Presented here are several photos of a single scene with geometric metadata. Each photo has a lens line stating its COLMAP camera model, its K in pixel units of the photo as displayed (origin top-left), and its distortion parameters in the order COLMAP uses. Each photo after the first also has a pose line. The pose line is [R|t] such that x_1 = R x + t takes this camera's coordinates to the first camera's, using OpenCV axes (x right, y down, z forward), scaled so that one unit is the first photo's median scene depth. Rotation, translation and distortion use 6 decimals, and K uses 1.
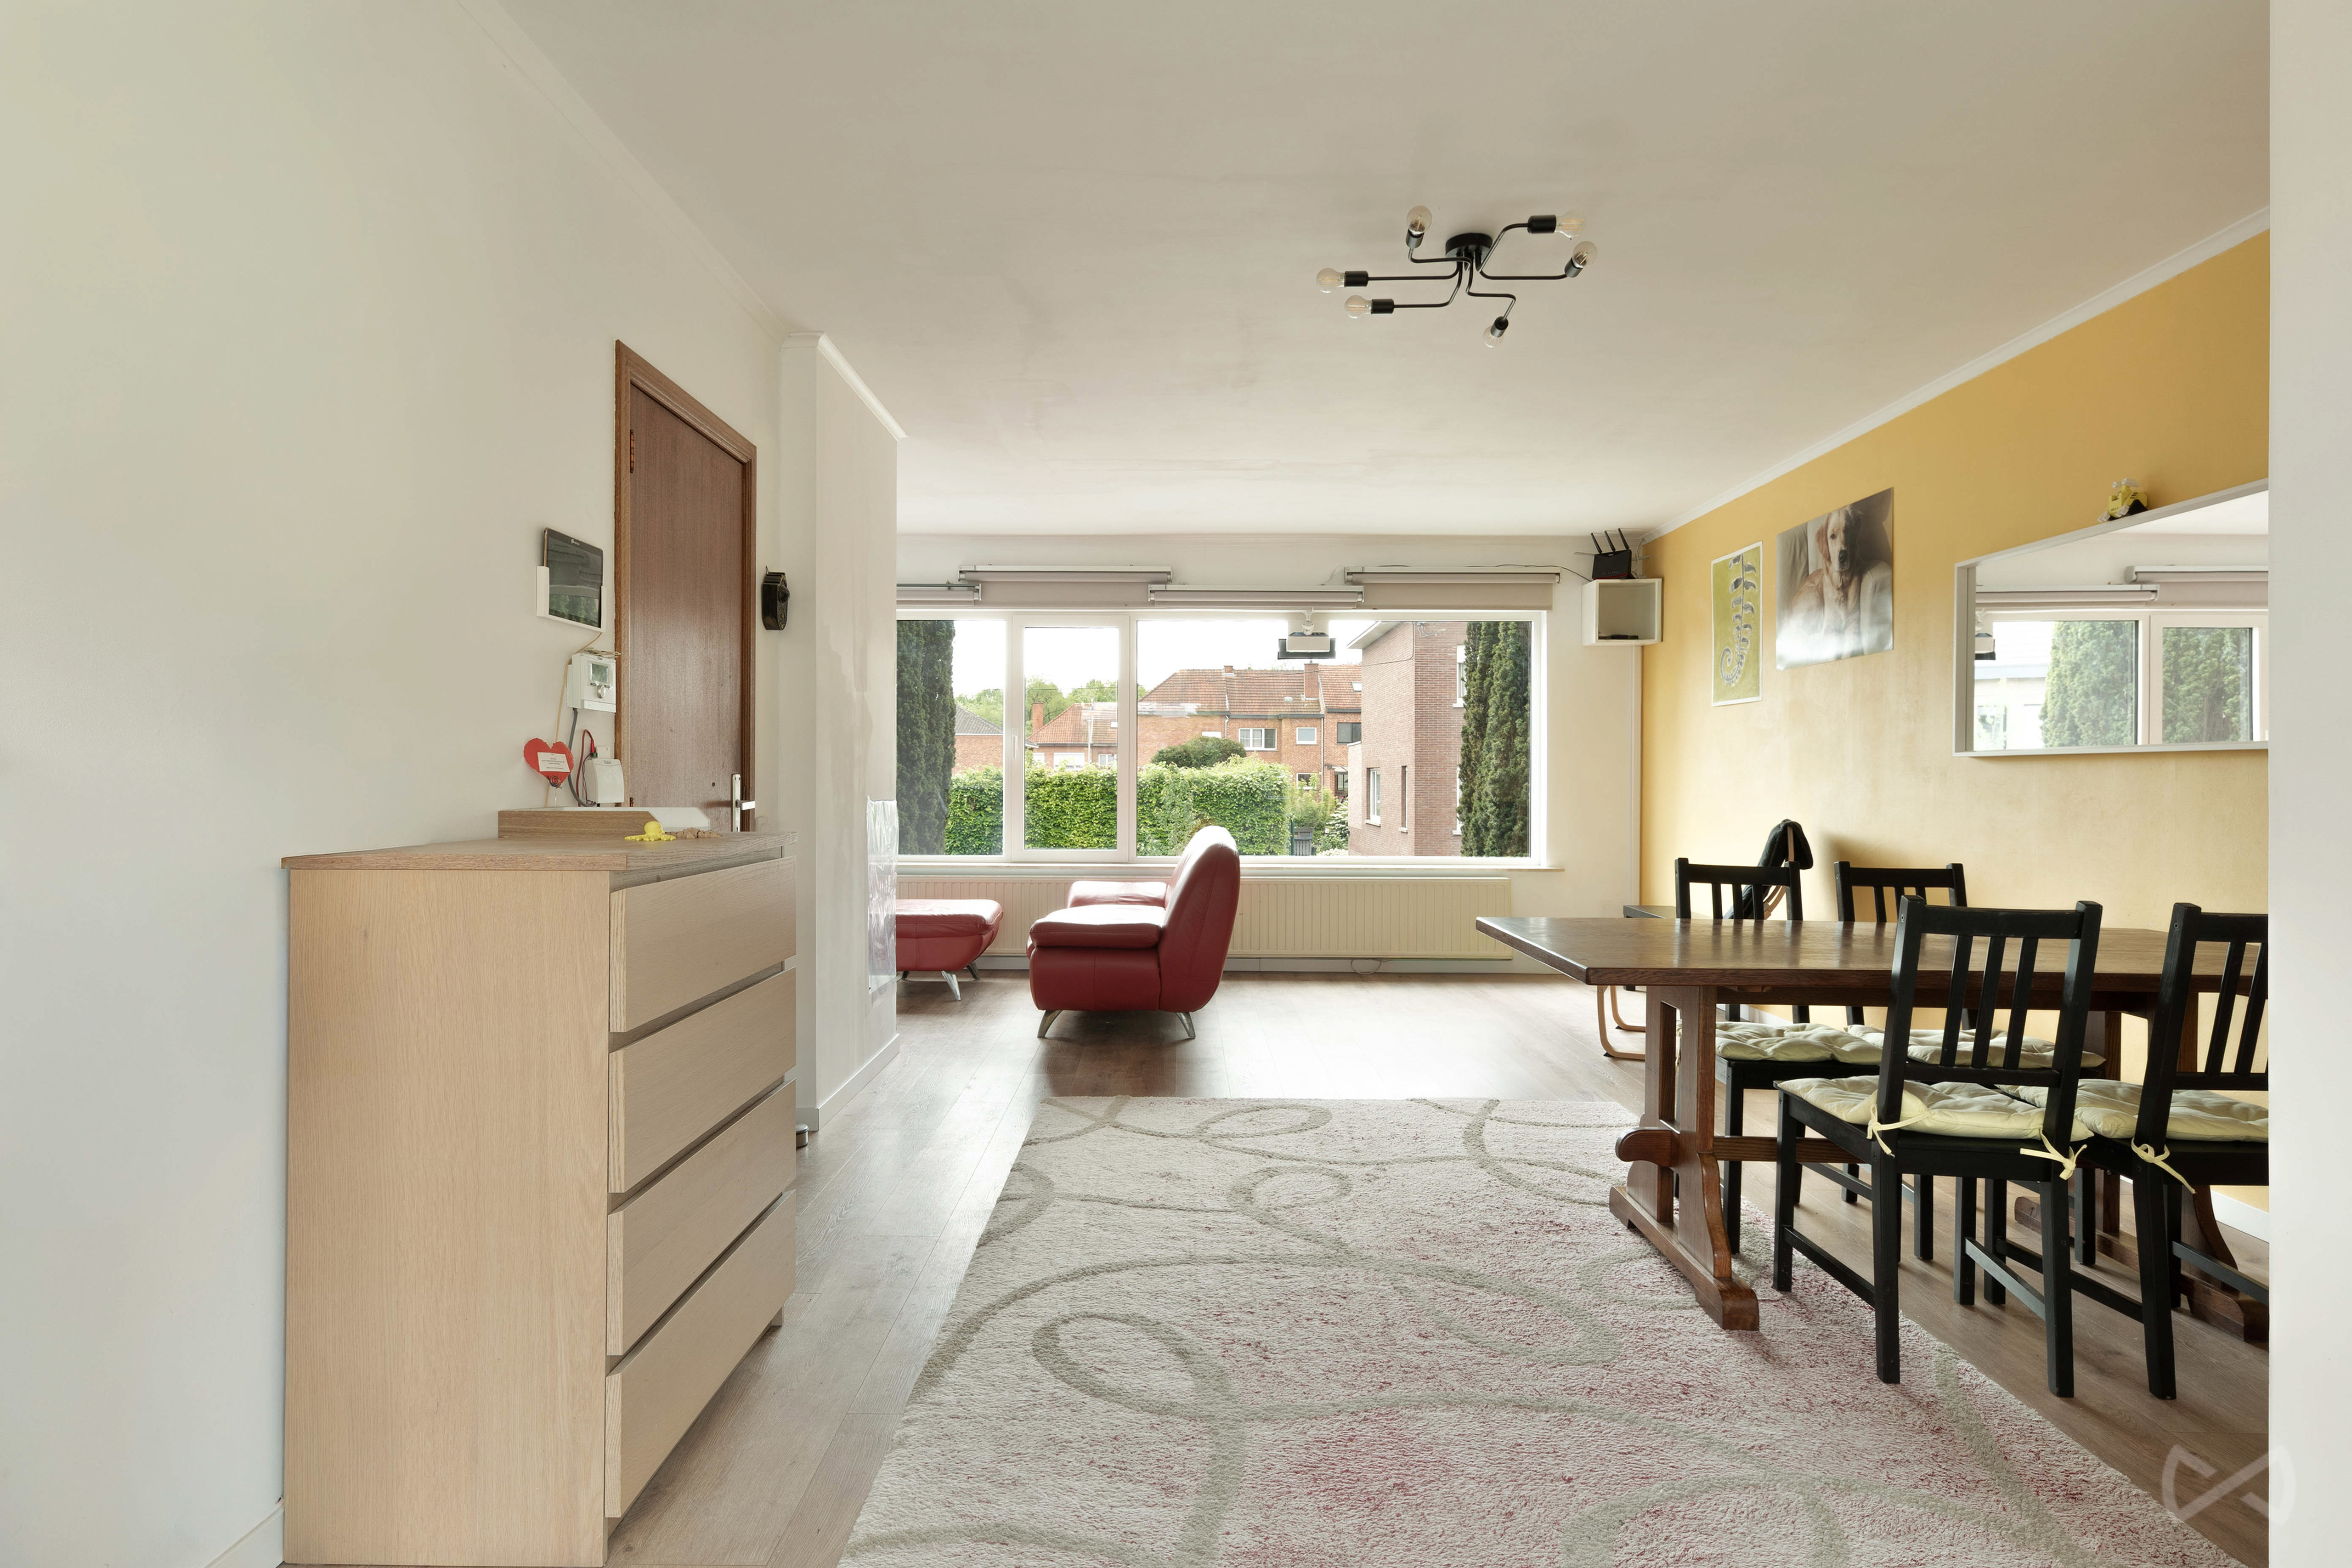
lens RADIAL K [[1254.3, 0, 1176.0], [0, 1254.3, 784.0], [0, 0, 1]] dist [0.001629, -0.000913]
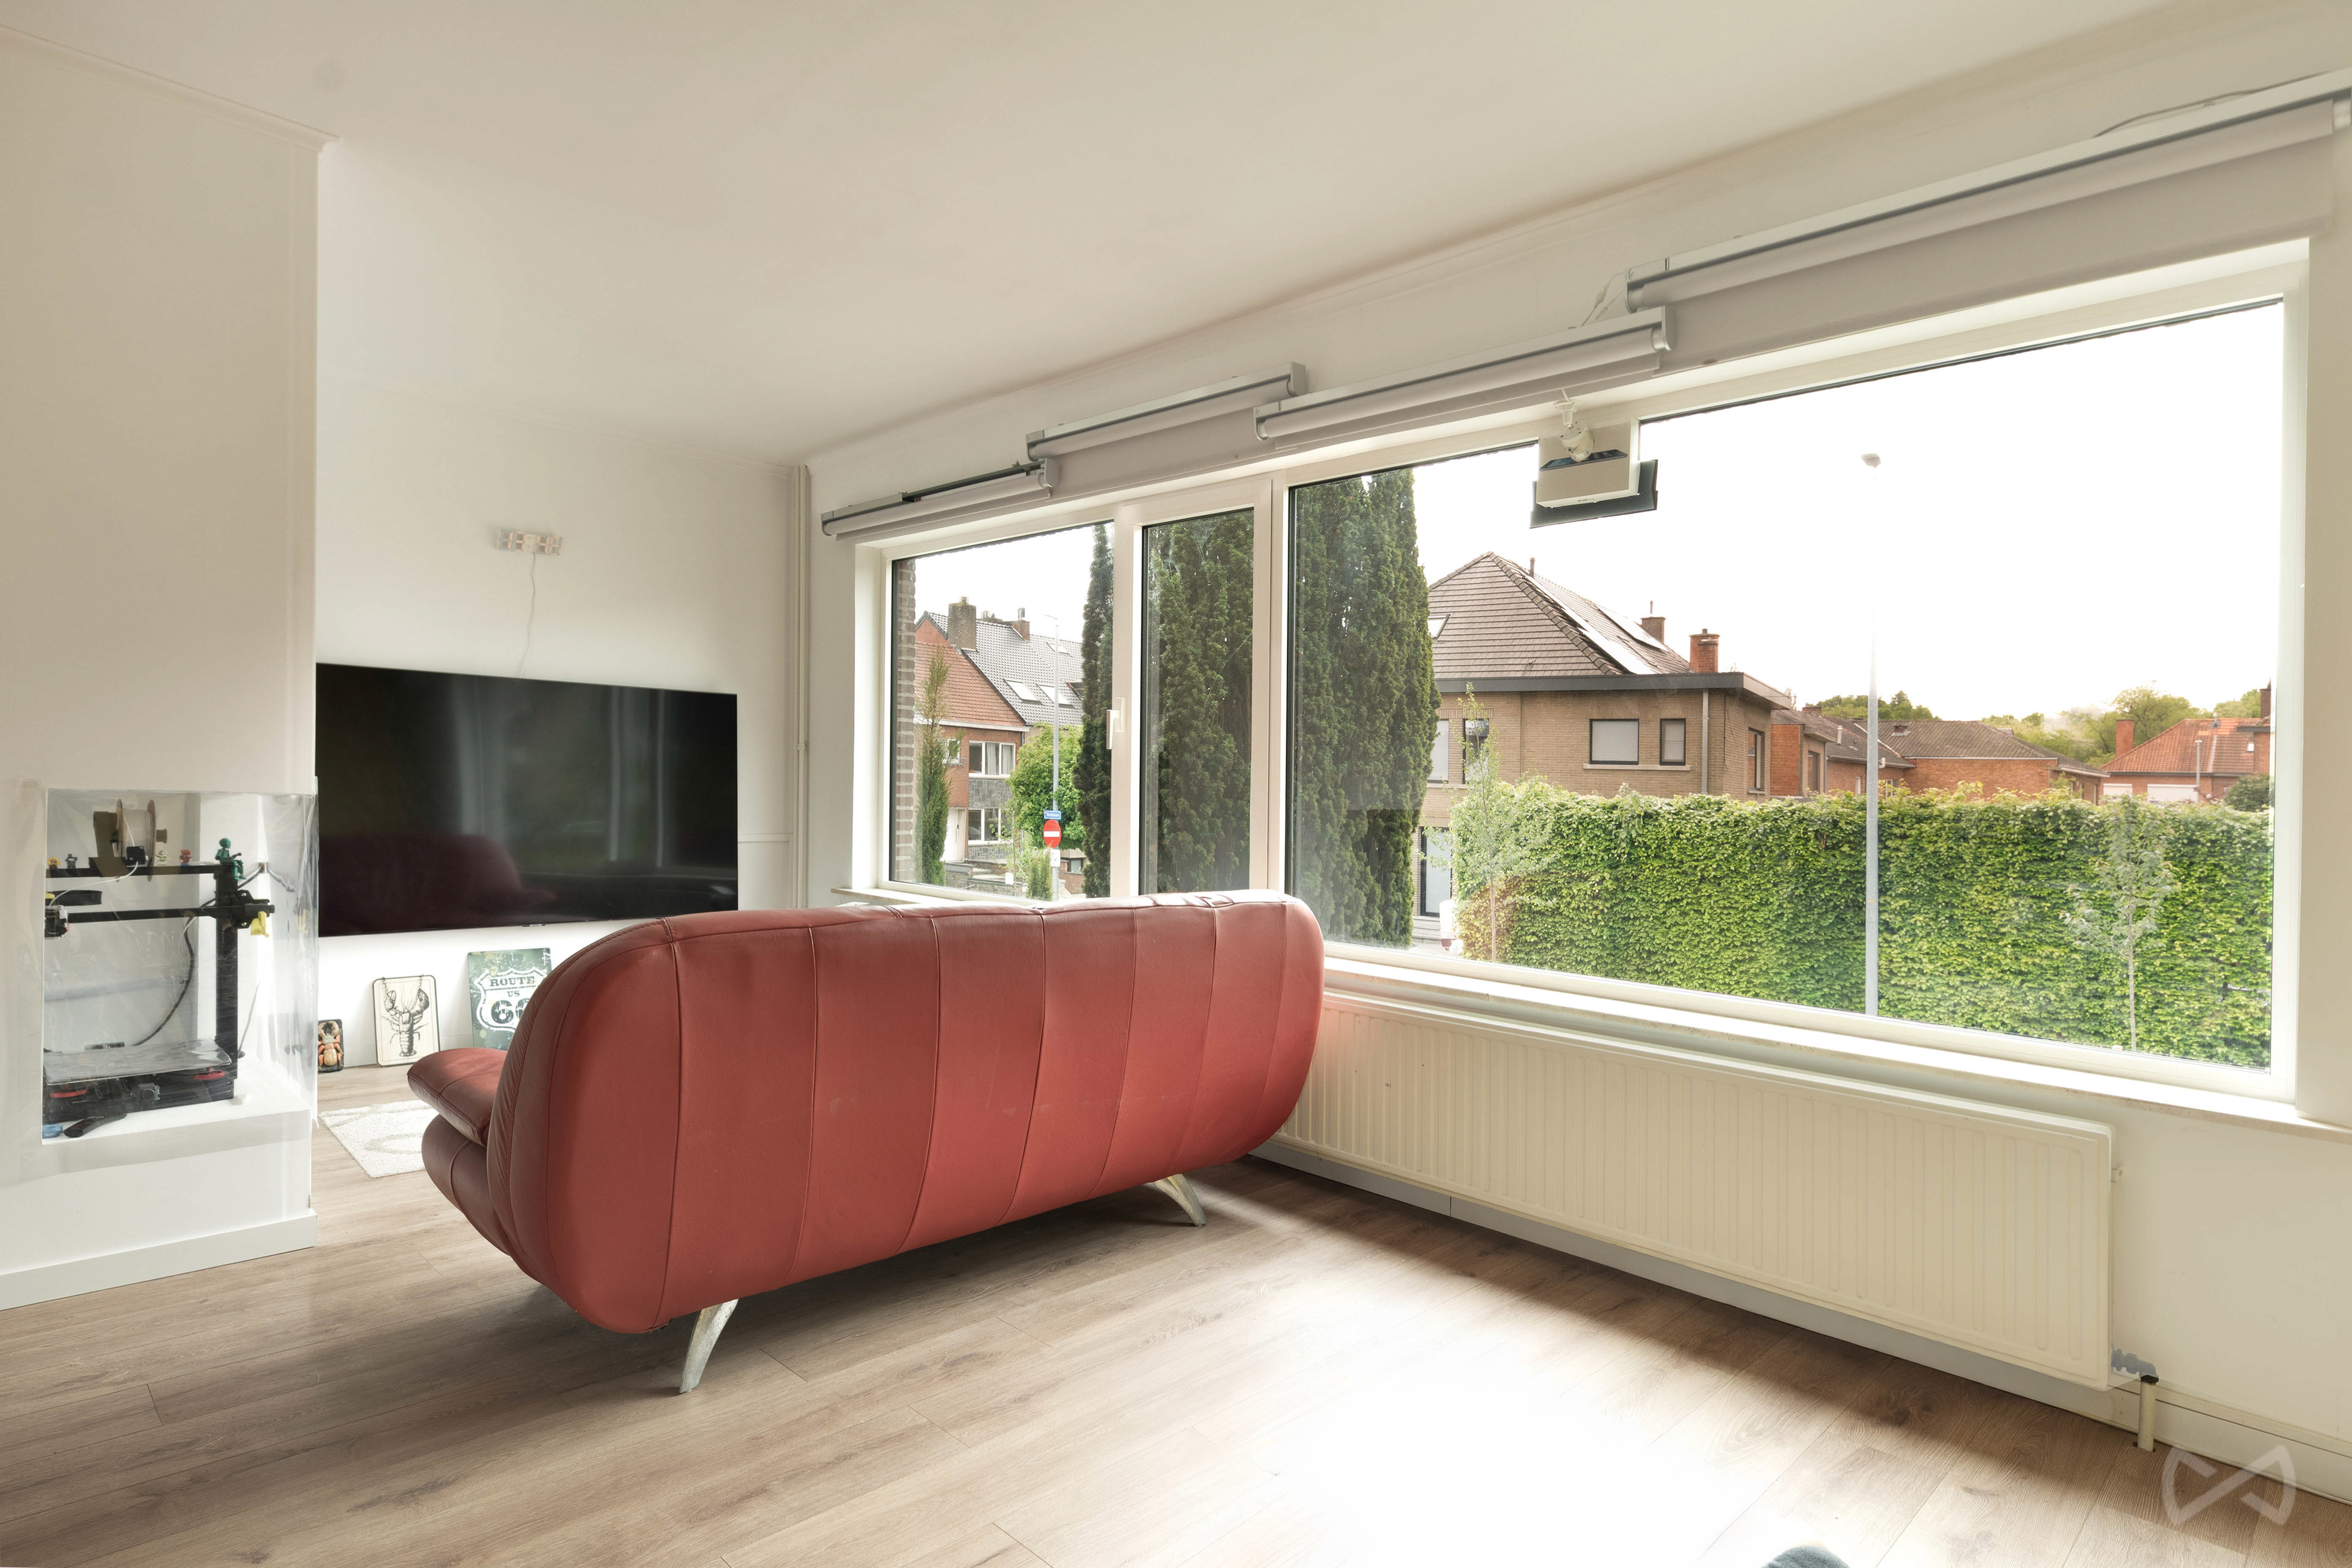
lens RADIAL K [[1254.3, 0, 1176.0], [0, 1254.3, 784.0], [0, 0, 1]] dist [0.001629, -0.000913]
pose [[0.704143, 0.020857, -0.709751, 0.100559], [-0.036015, 0.999331, -0.006363, 0.000562], [0.709144, 0.030042, 0.704423, 0.187375]]
